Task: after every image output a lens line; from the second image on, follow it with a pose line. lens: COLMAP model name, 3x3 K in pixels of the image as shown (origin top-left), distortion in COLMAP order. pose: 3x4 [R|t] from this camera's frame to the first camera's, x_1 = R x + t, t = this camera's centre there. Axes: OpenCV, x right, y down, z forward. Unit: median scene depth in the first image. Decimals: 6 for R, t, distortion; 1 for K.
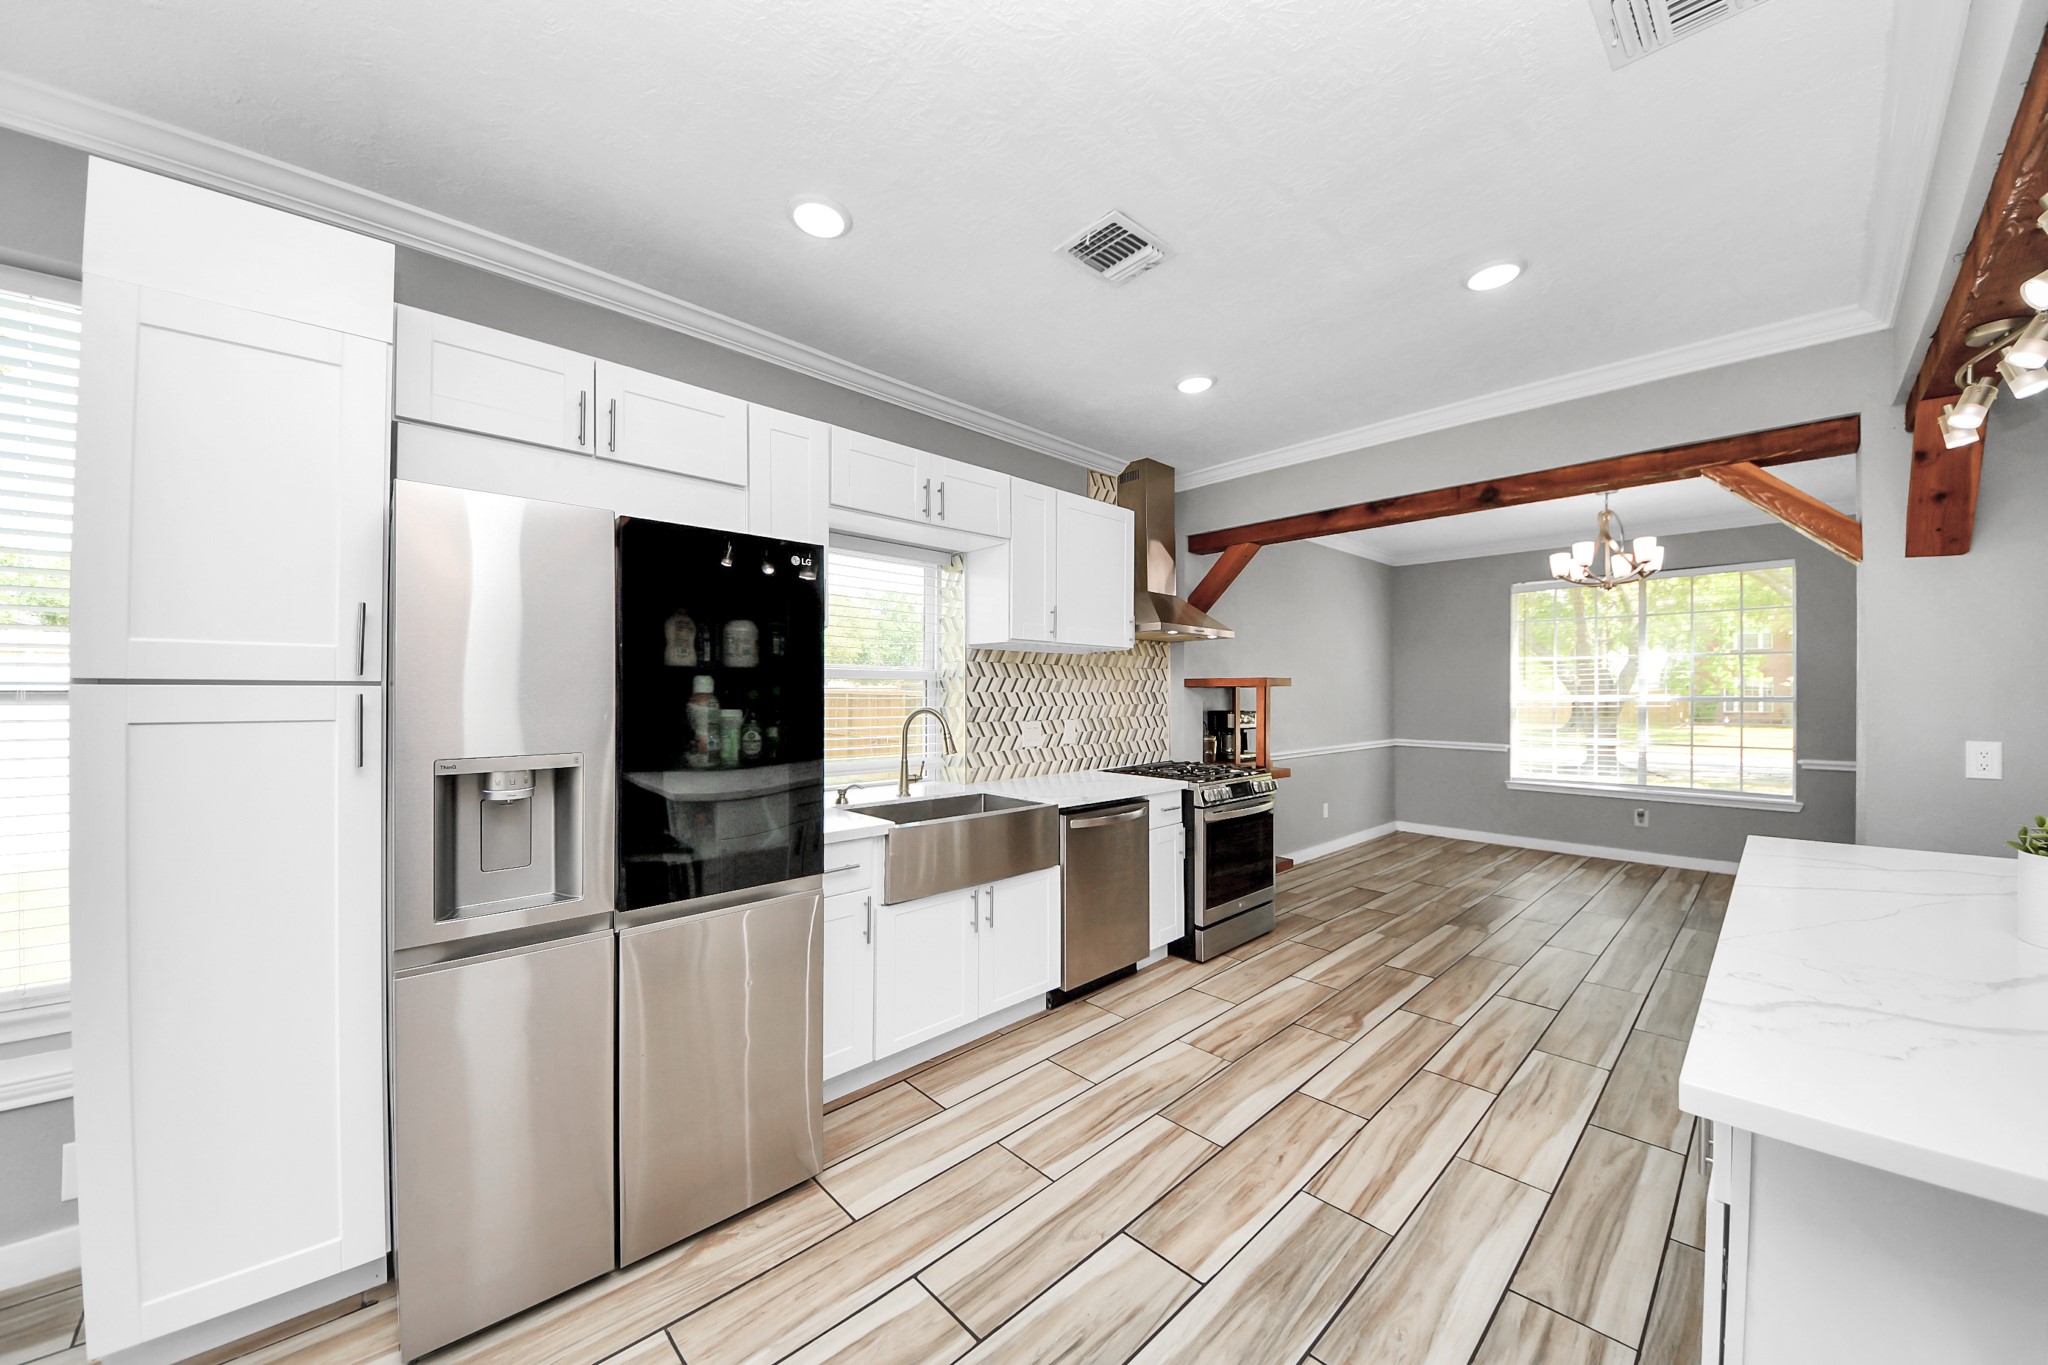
lens RADIAL K [[729.1, 0, 1005.5], [0, 729.1, 677.0], [0, 0, 1]] dist [0.014198, -0.010602]
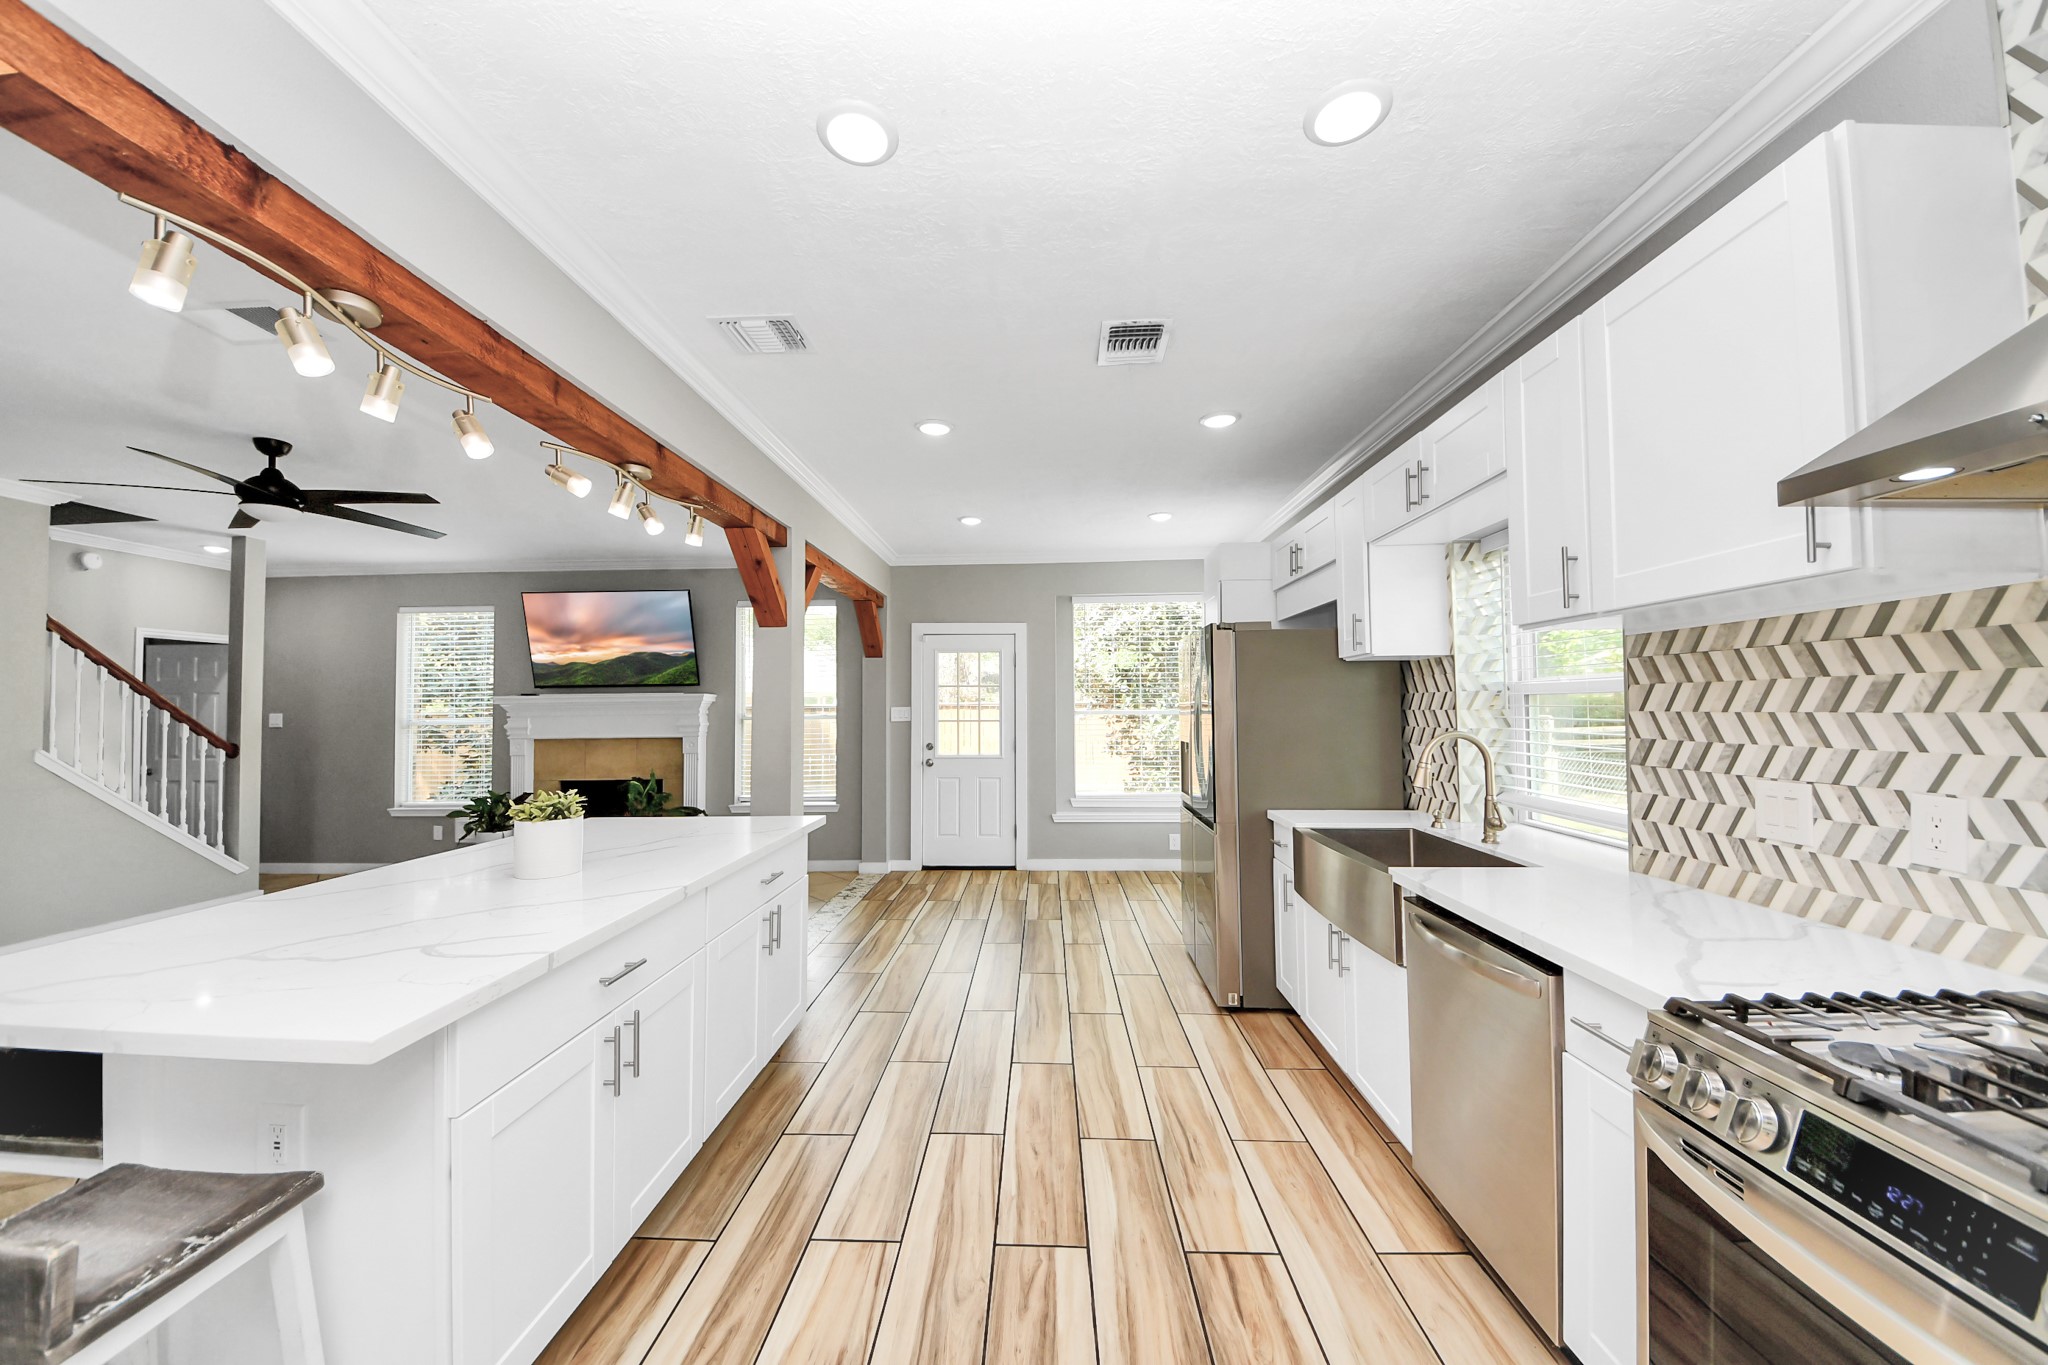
lens RADIAL K [[729.1, 0, 1022.1], [0, 729.1, 696.5], [0, 0, 1]] dist [0.014198, -0.010602]
pose [[-0.704333, -0.008965, -0.709813, 0.689338], [0.021102, 0.999214, -0.033559, 0.017949], [0.709556, -0.038615, -0.703590, 1.054734]]
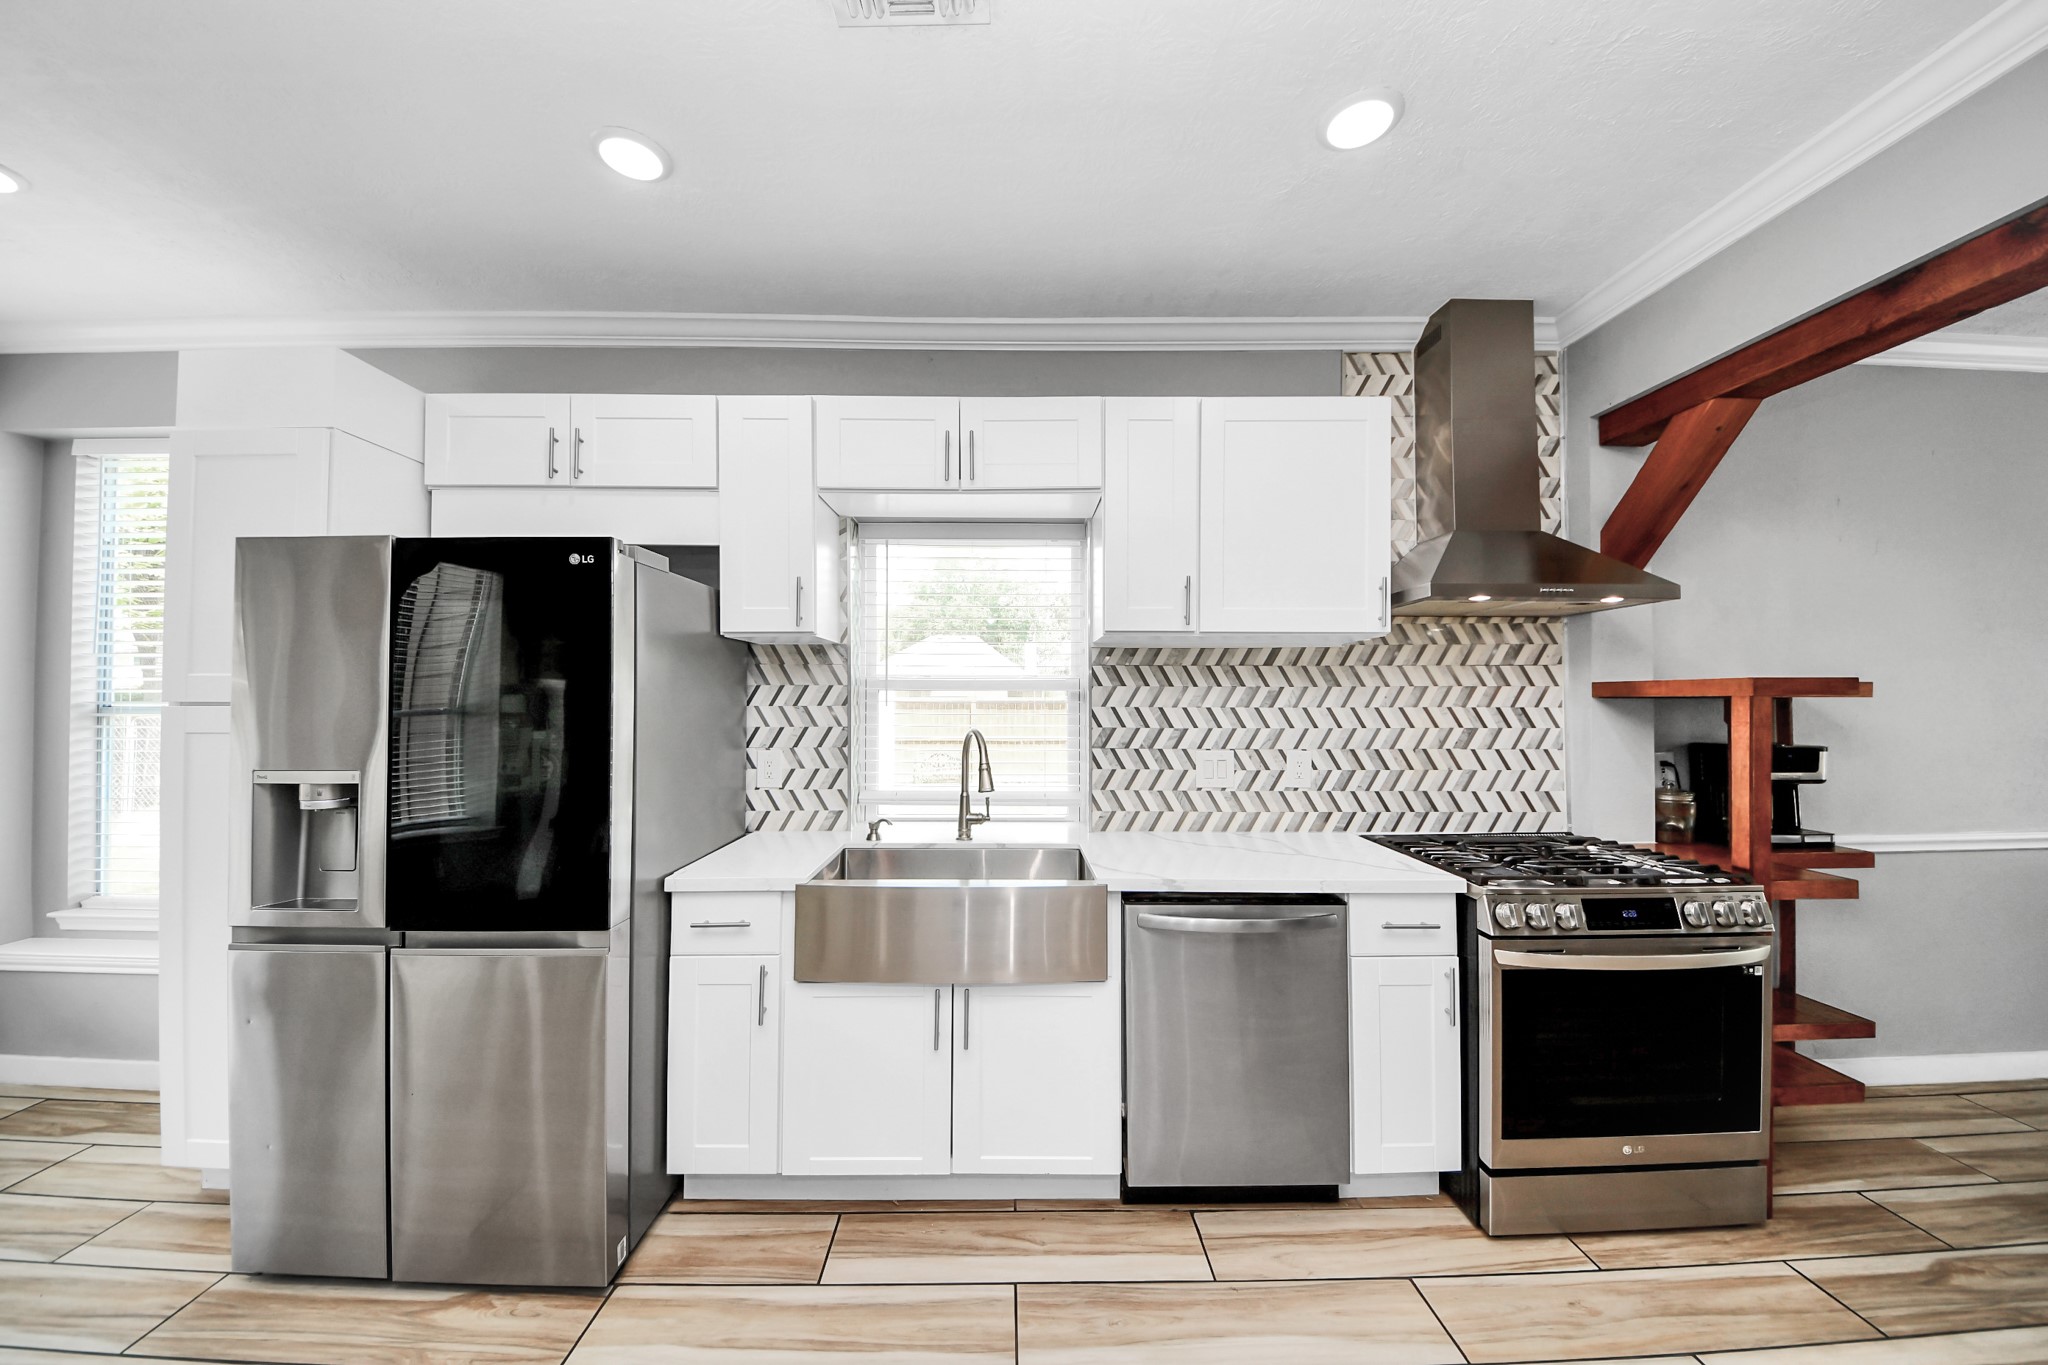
lens RADIAL K [[729.1, 0, 1004.5], [0, 729.1, 678.2], [0, 0, 1]] dist [0.014198, -0.010602]
pose [[0.734704, -0.017309, -0.678167, 0.376679], [0.014622, 0.999846, -0.009678, -0.002471], [0.678230, -0.002806, 0.734844, 0.396233]]
